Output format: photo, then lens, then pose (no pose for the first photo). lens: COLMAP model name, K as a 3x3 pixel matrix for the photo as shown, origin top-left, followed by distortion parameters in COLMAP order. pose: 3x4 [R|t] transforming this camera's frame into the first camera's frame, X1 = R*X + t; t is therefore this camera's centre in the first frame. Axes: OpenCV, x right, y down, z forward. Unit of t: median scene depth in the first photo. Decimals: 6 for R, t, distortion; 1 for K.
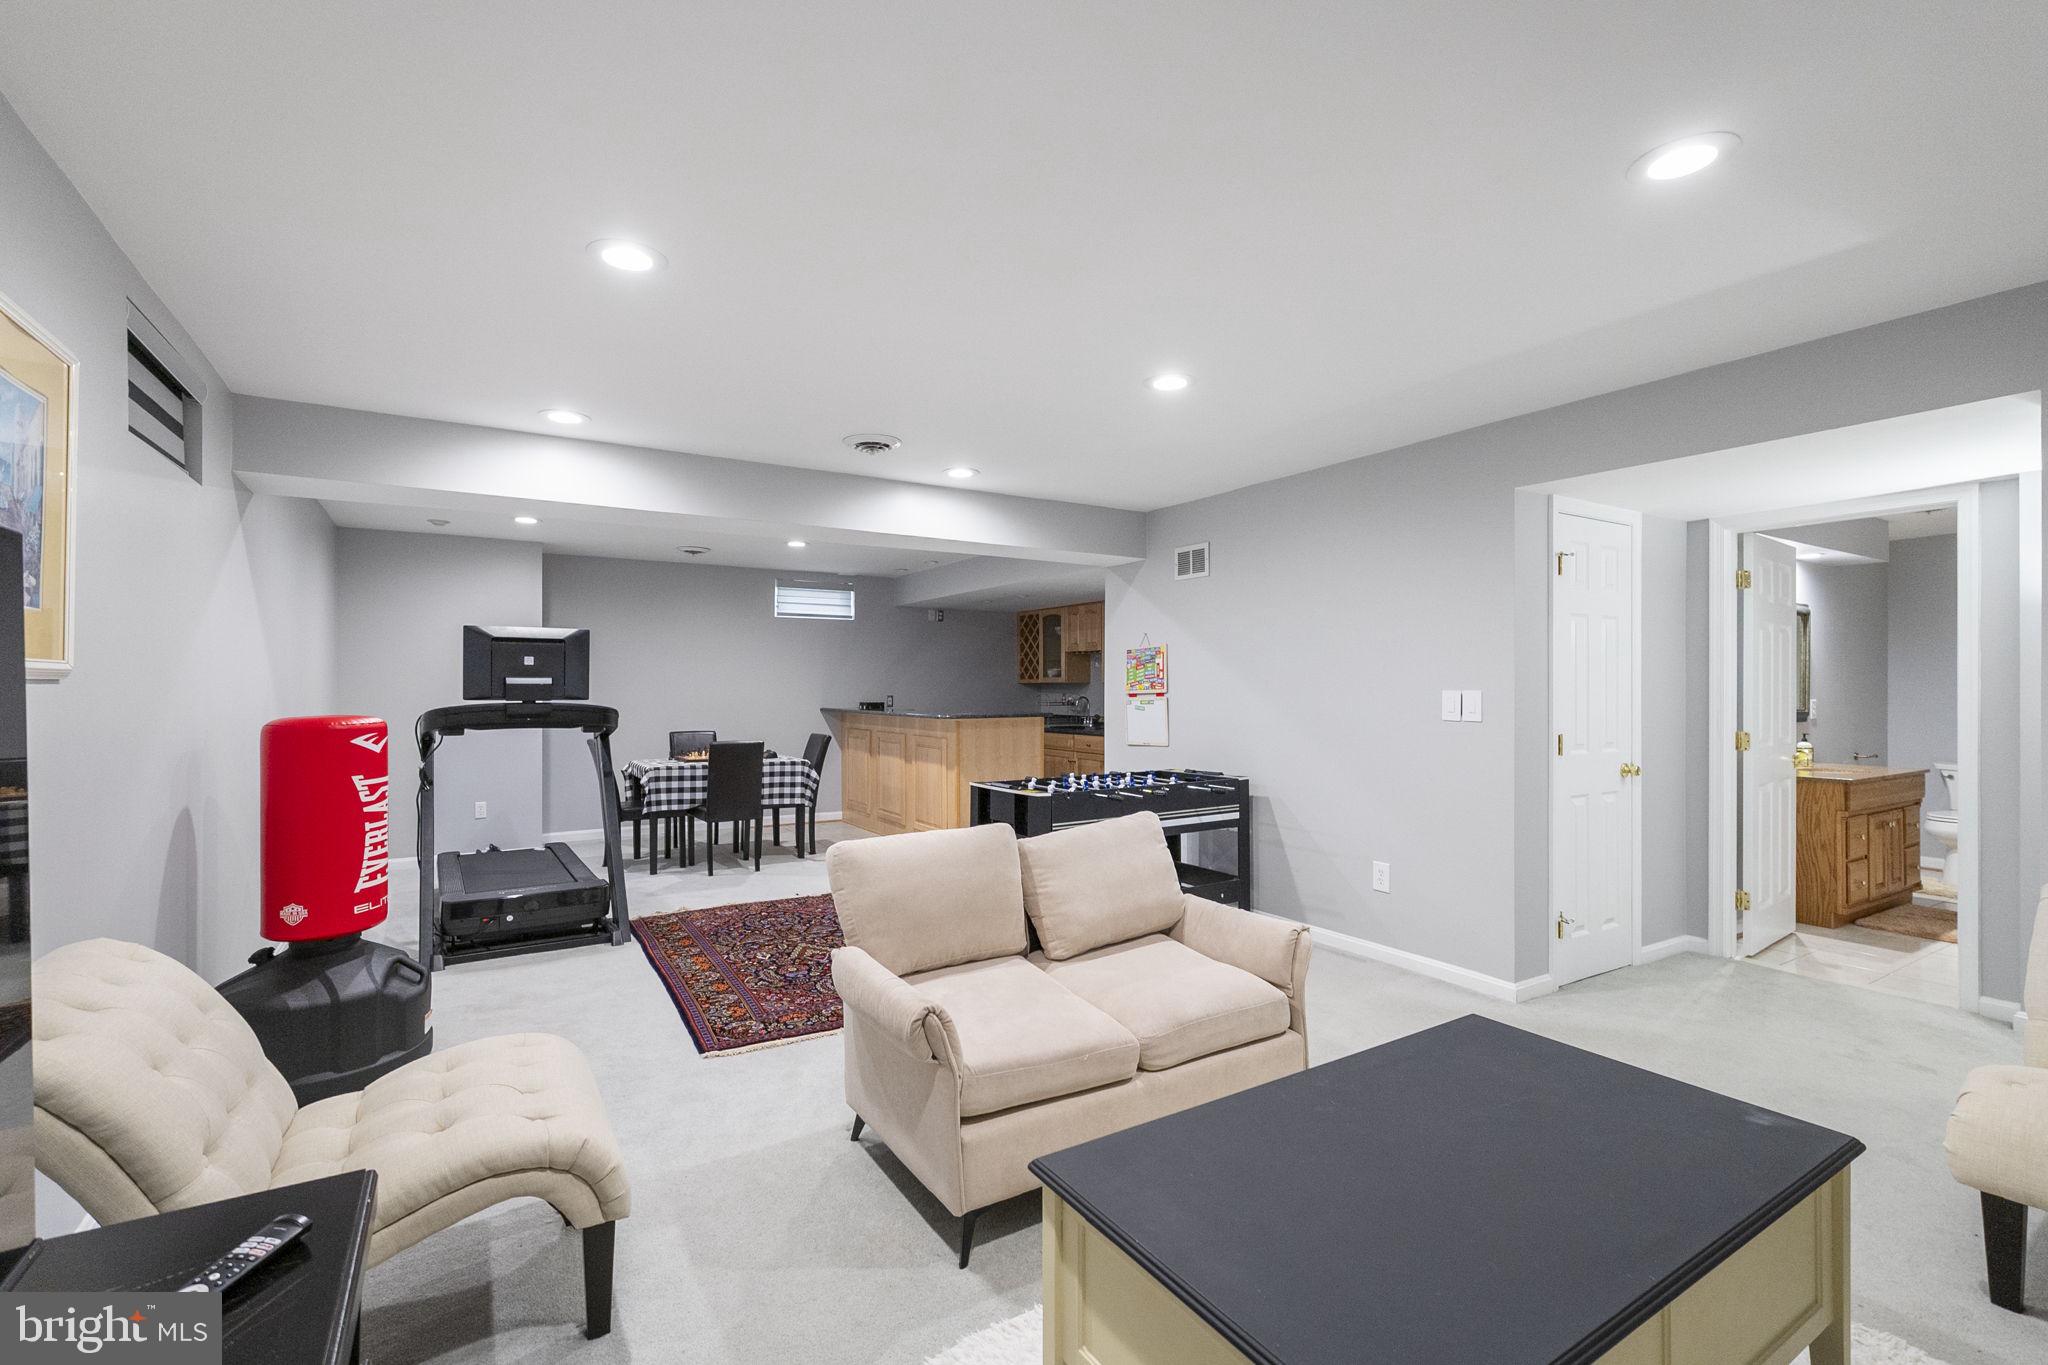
lens RADIAL K [[891.6, 0, 1026.8], [0, 891.6, 682.3], [0, 0, 1]] dist [0.000047, -0.000045]
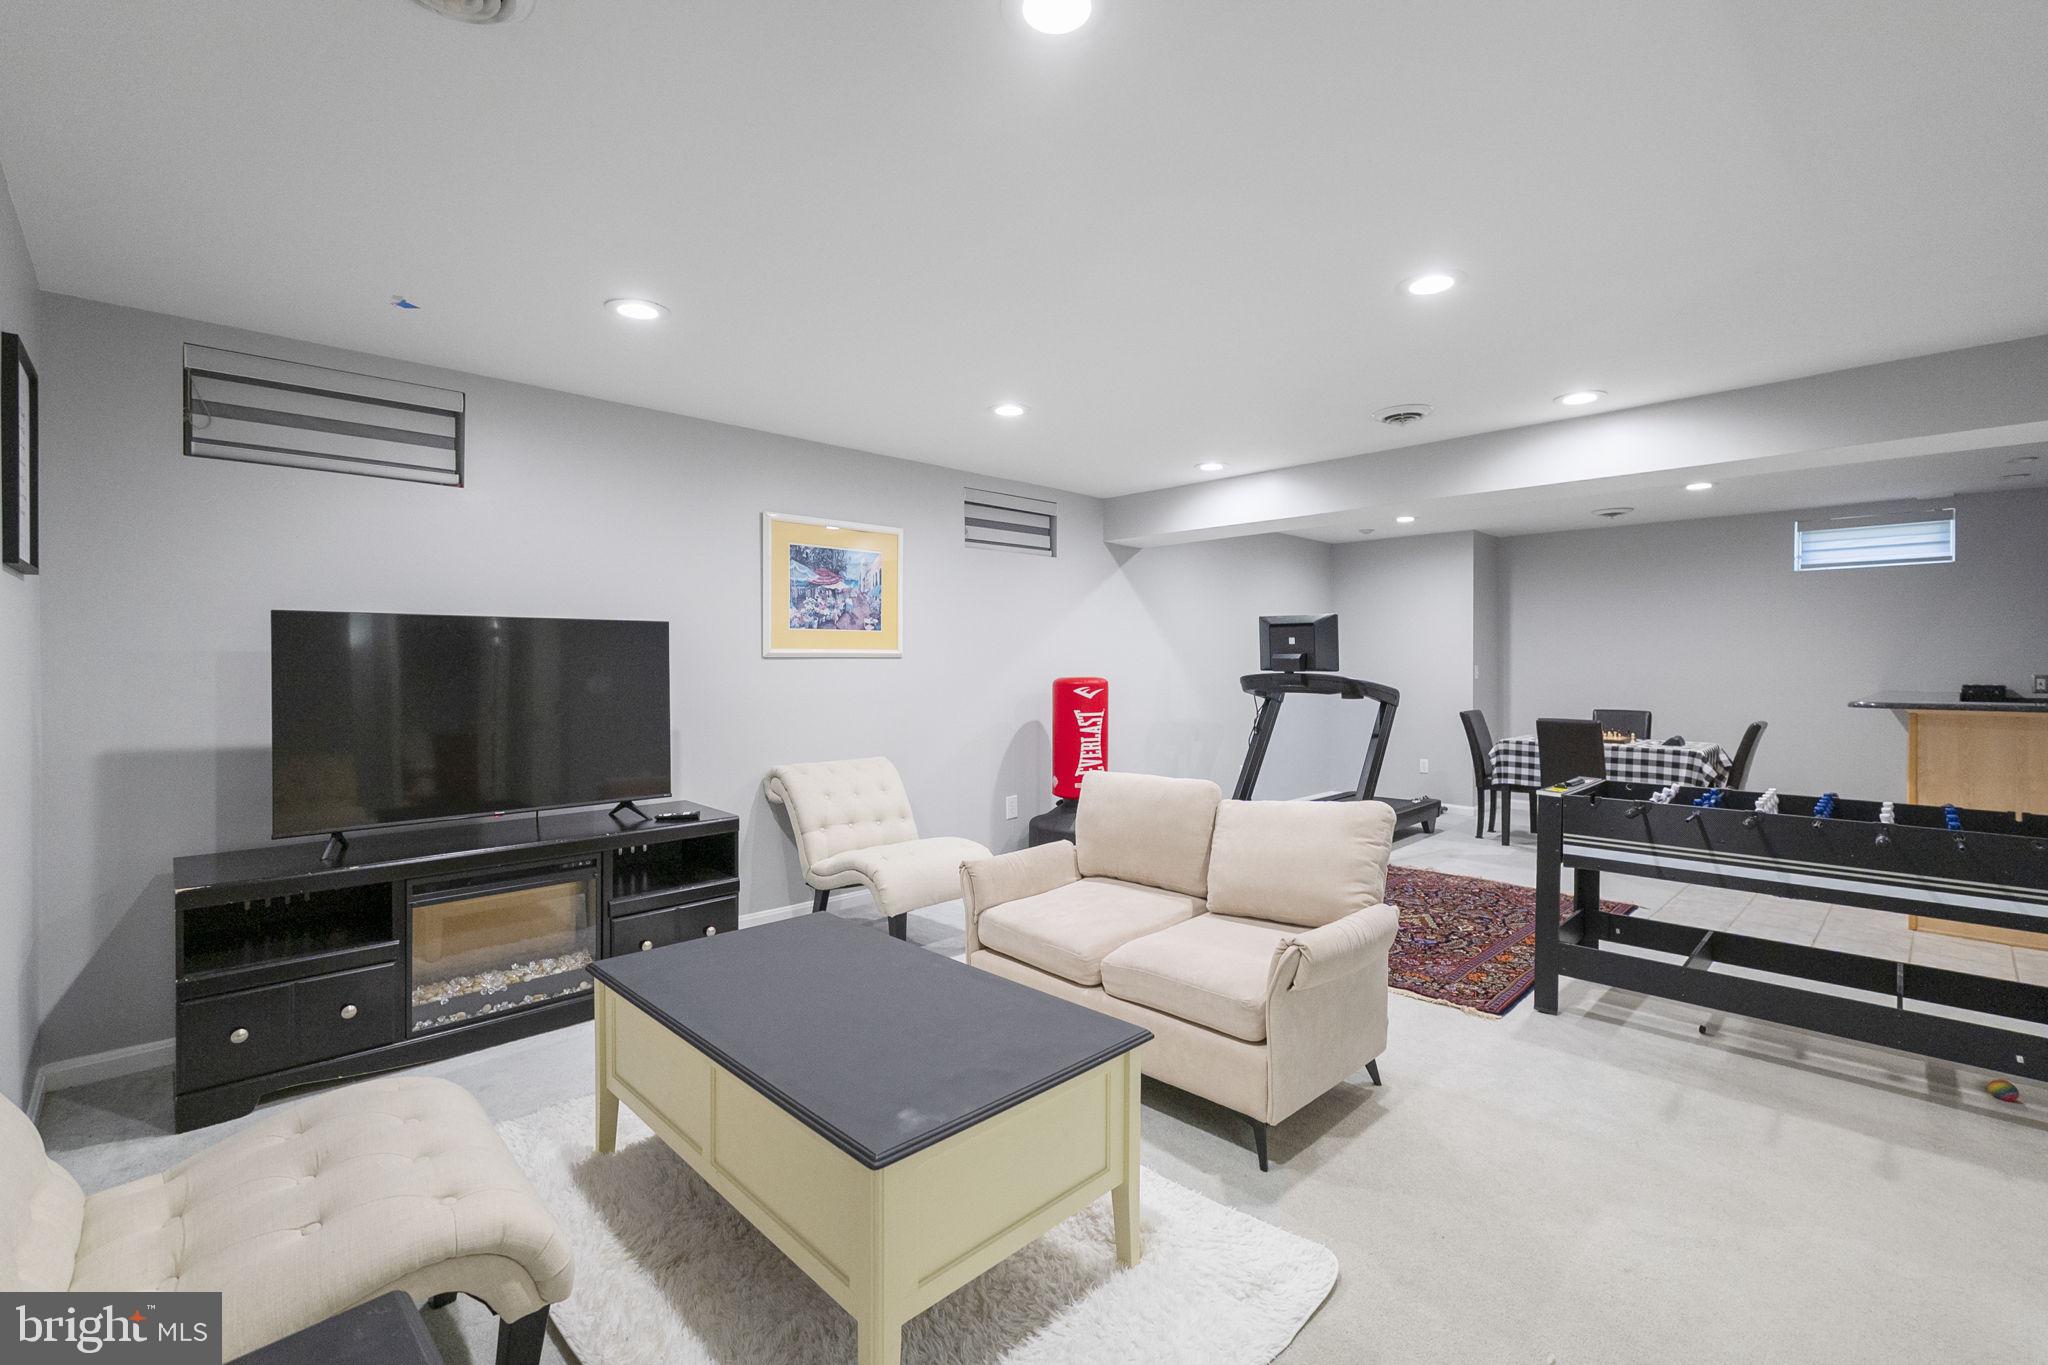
lens RADIAL K [[891.6, 0, 1026.3], [0, 891.6, 676.2], [0, 0, 1]] dist [0.000047, -0.000045]
pose [[0.215997, 0.011819, -0.976323, 0.504298], [0.004627, 0.999903, 0.013129, 0.006676], [0.976383, -0.007354, 0.215921, 0.271013]]
